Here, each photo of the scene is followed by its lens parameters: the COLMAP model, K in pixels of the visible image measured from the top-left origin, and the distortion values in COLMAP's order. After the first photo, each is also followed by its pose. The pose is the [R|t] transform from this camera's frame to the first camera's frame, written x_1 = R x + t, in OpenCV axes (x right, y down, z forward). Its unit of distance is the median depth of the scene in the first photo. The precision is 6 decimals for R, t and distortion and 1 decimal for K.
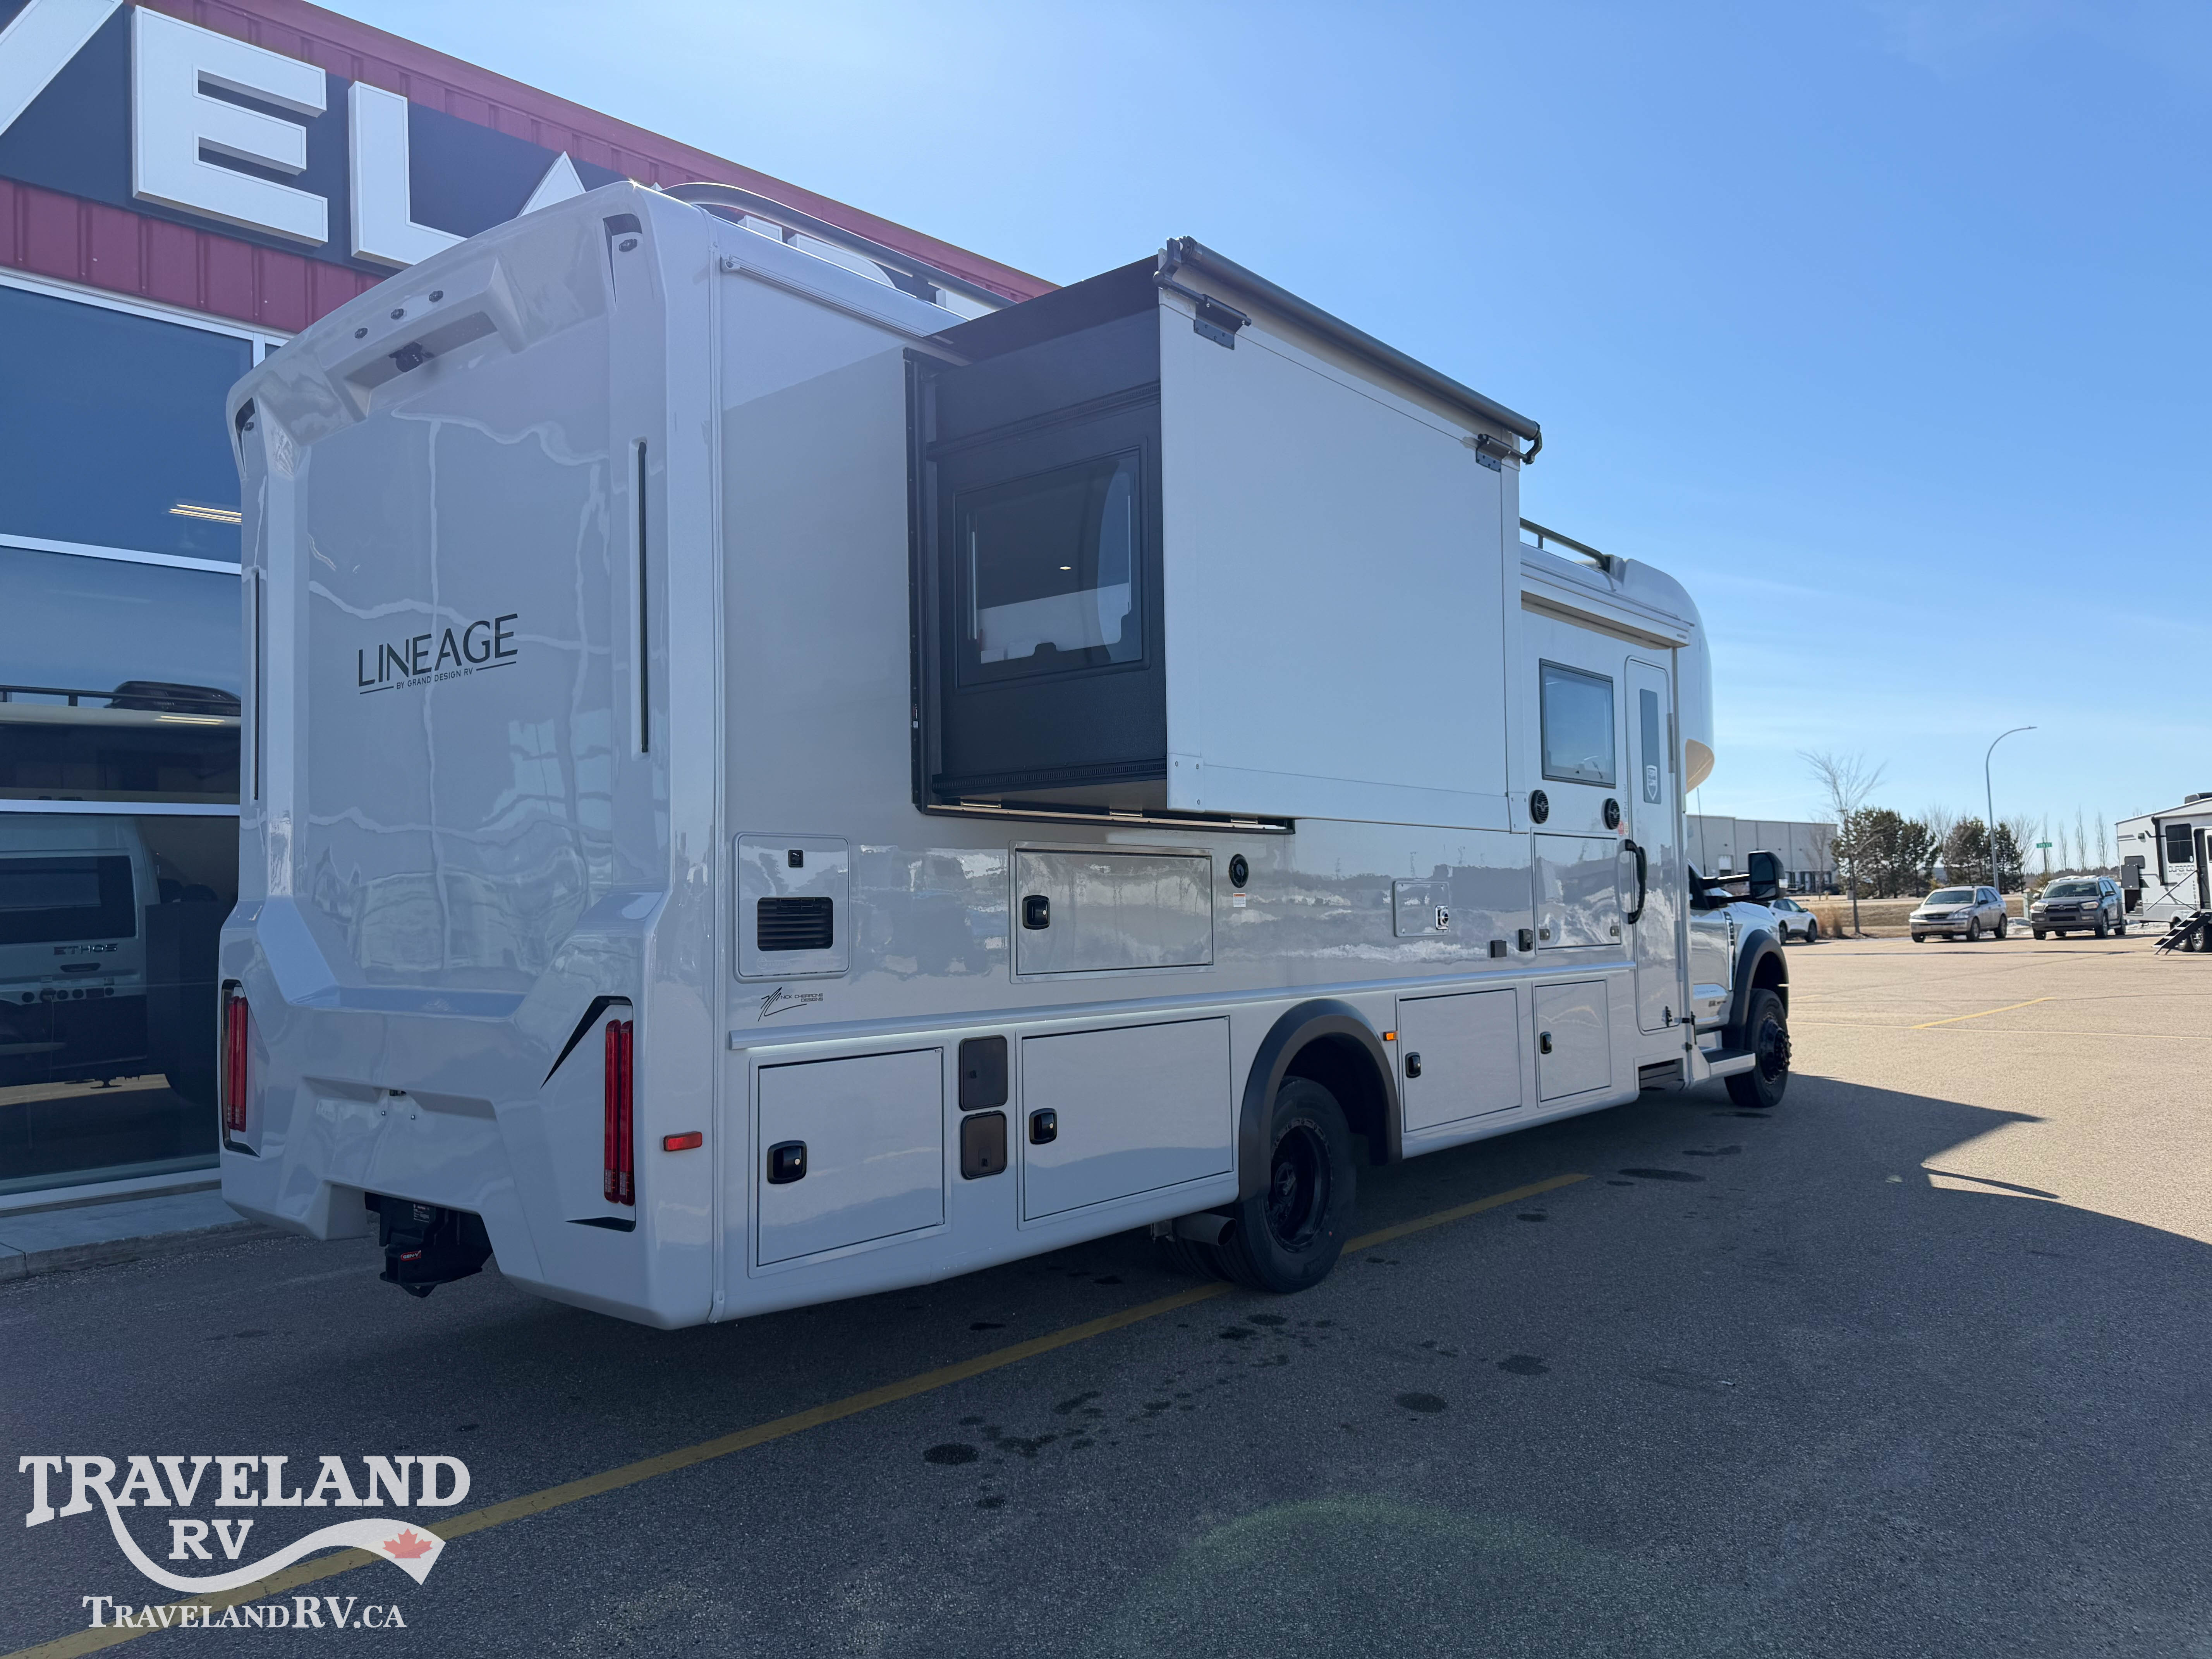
lens RADIAL K [[1572.4, 0, 1092.9], [0, 1572.4, 831.9], [0, 0, 1]] dist [0.052593, -0.072628]
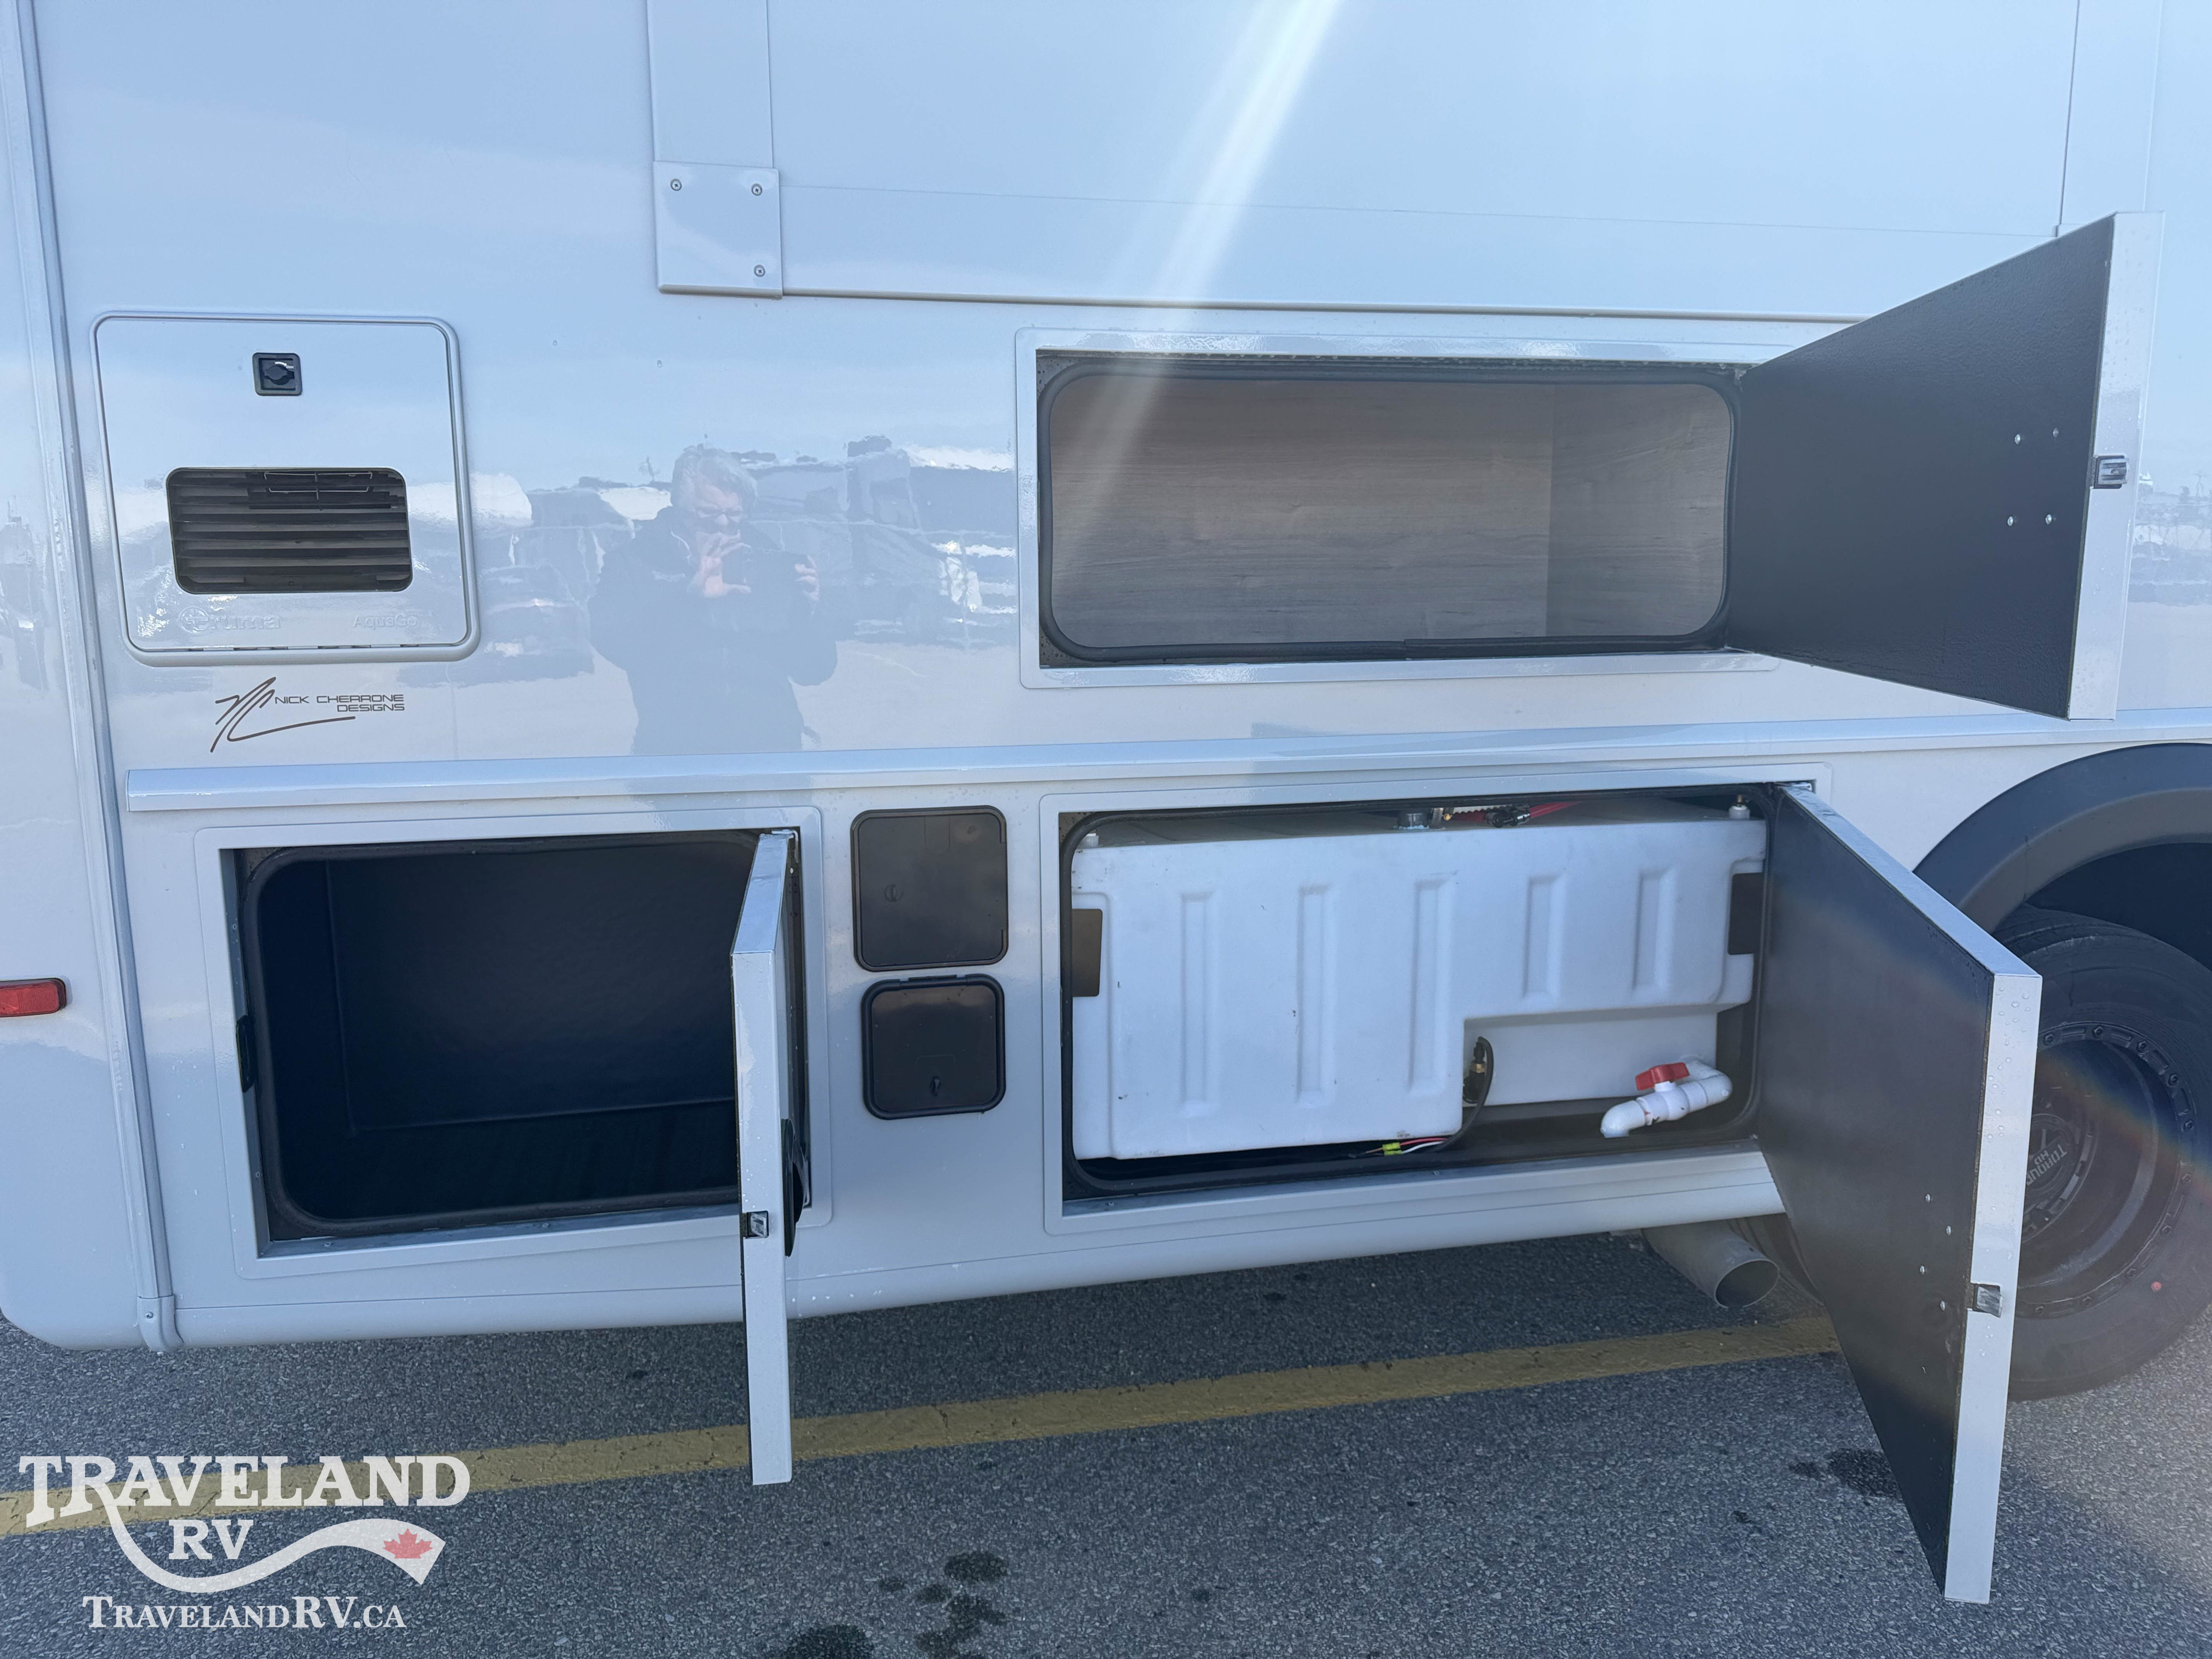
lens RADIAL K [[1580.6, 0, 1105.7], [0, 1580.6, 825.1], [0, 0, 1]] dist [0.048139, -0.075271]
pose [[0.793926, 0.111695, -0.597667, 0.154657], [0.025513, 0.975996, 0.216290, 0.029119], [0.607479, -0.186967, 0.772019, 0.473437]]
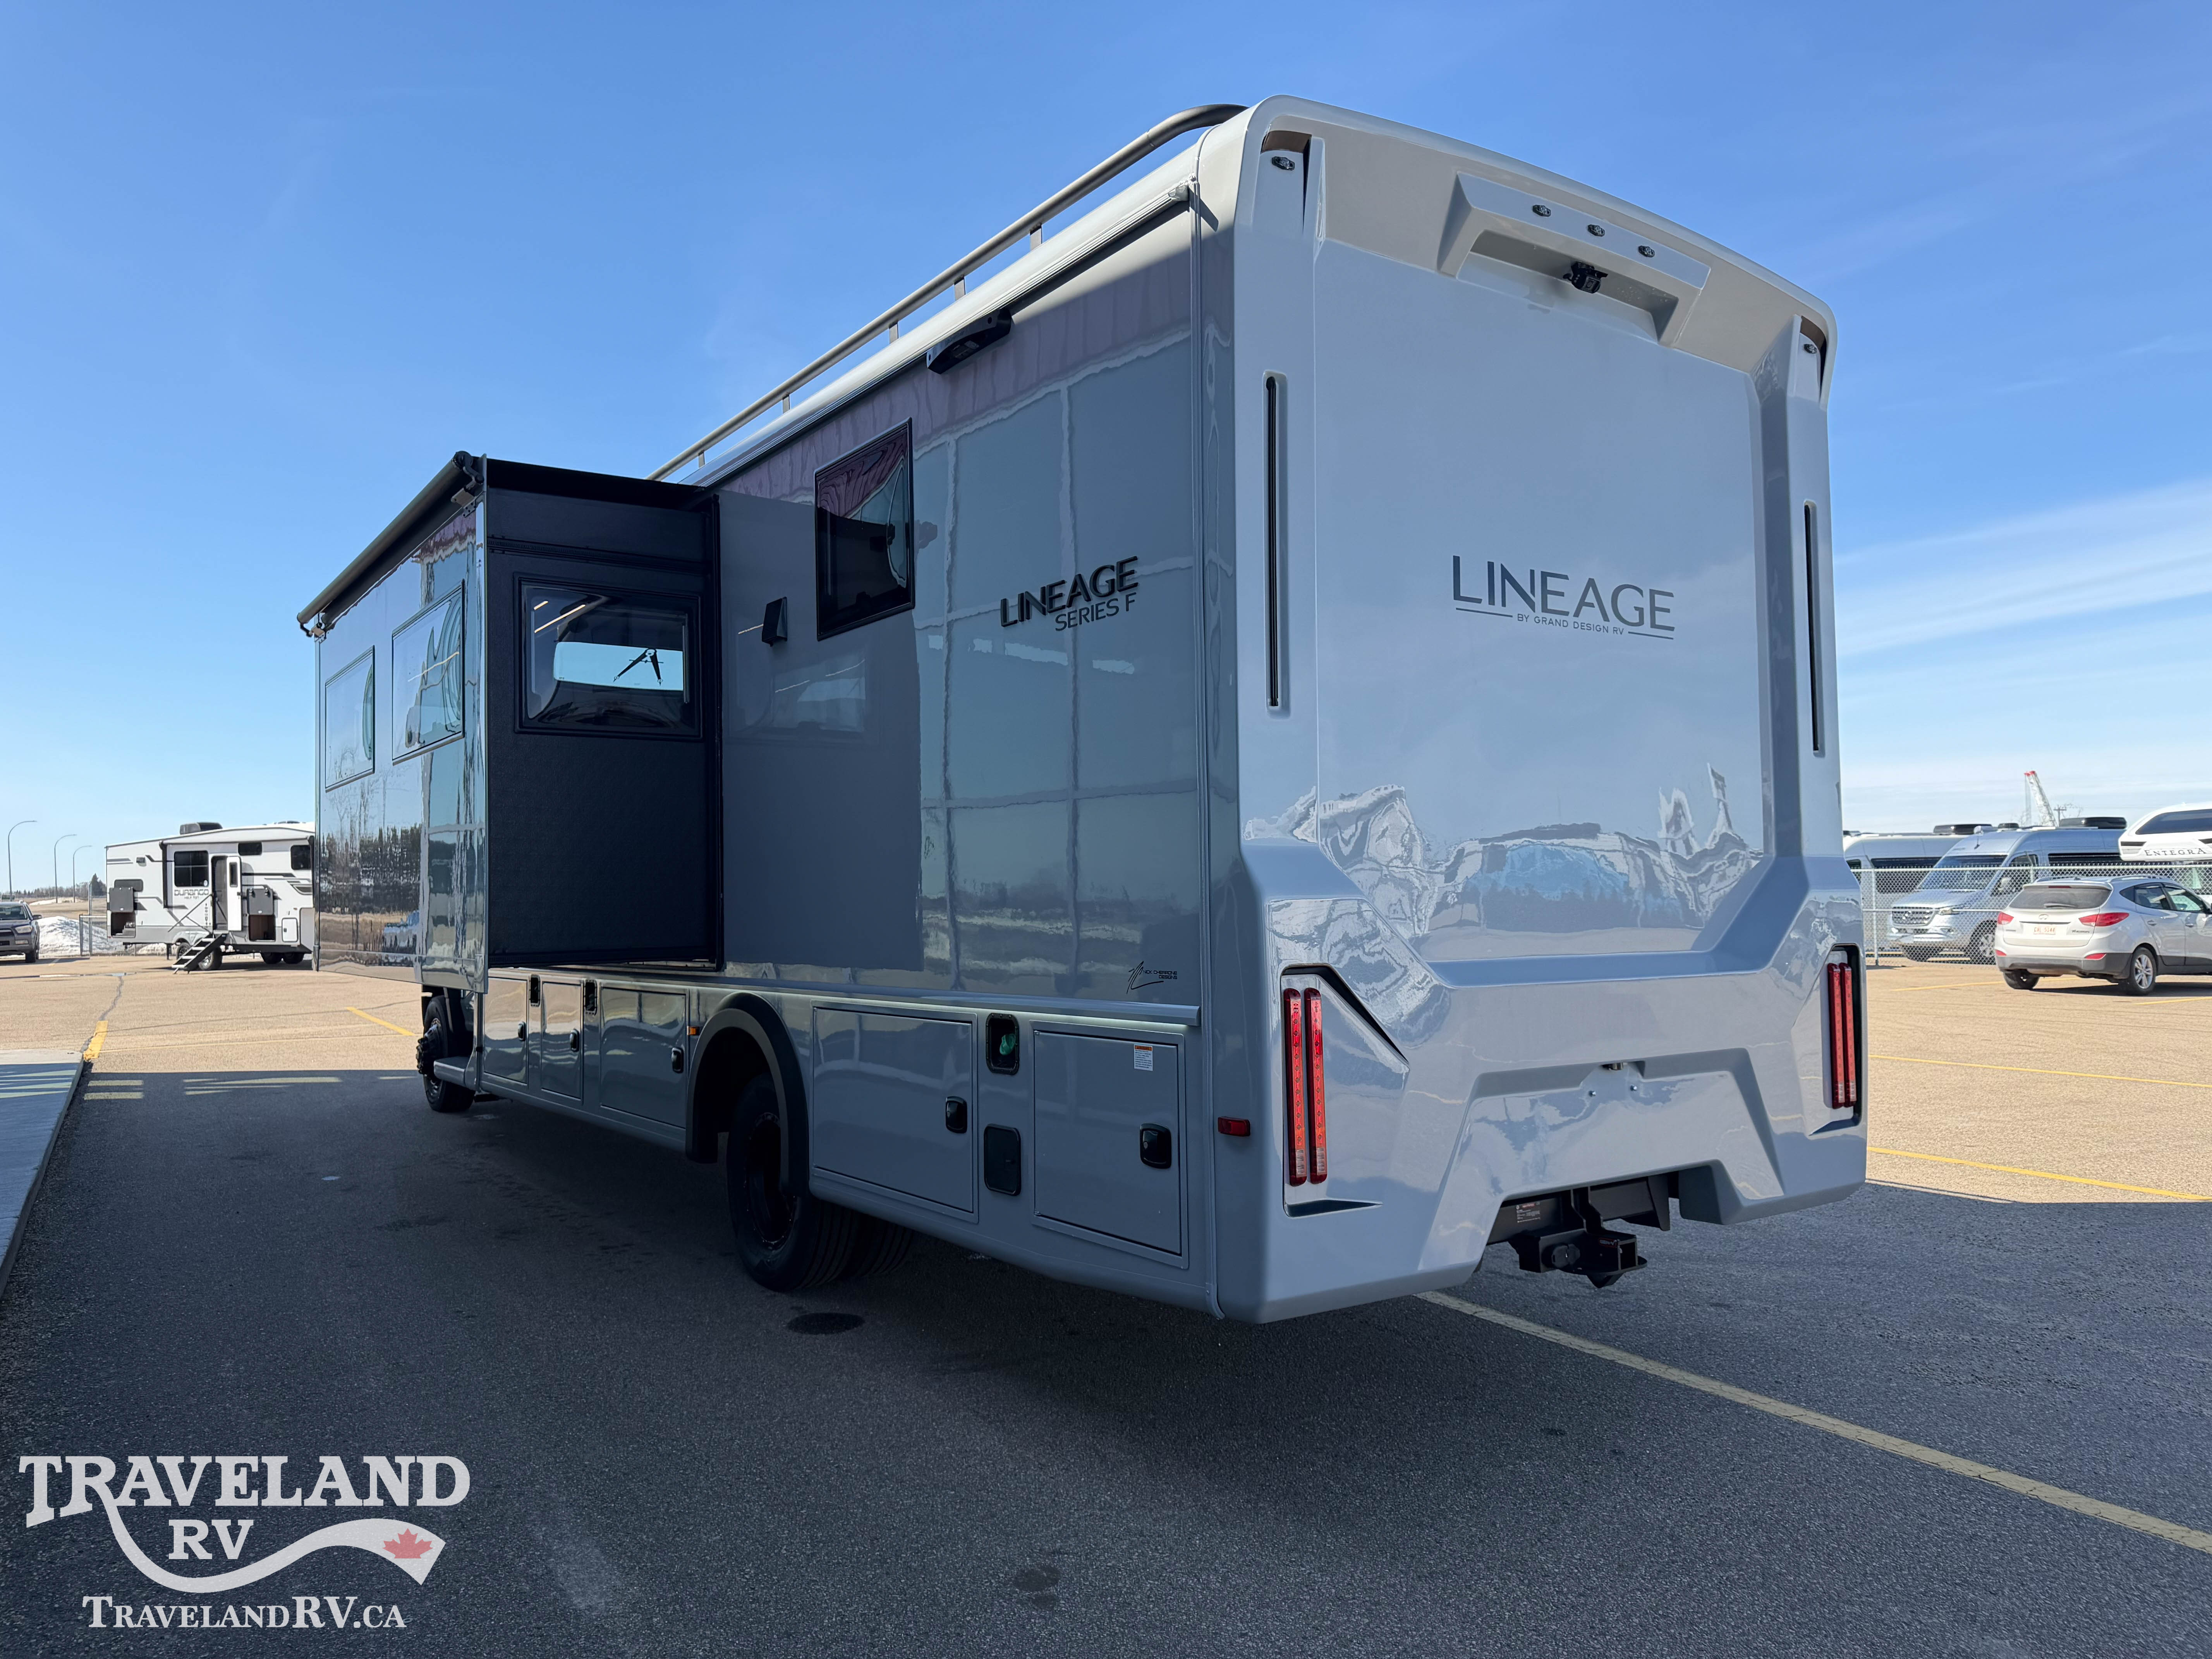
lens RADIAL K [[1566.7, 0, 1096.6], [0, 1566.7, 837.4], [0, 0, 1]] dist [0.119689, -0.185008]
pose [[0.253238, 0.050020, 0.966110, -0.937364], [-0.034825, 0.998486, -0.042568, 0.052860], [-0.966777, -0.022864, 0.254596, 0.698618]]
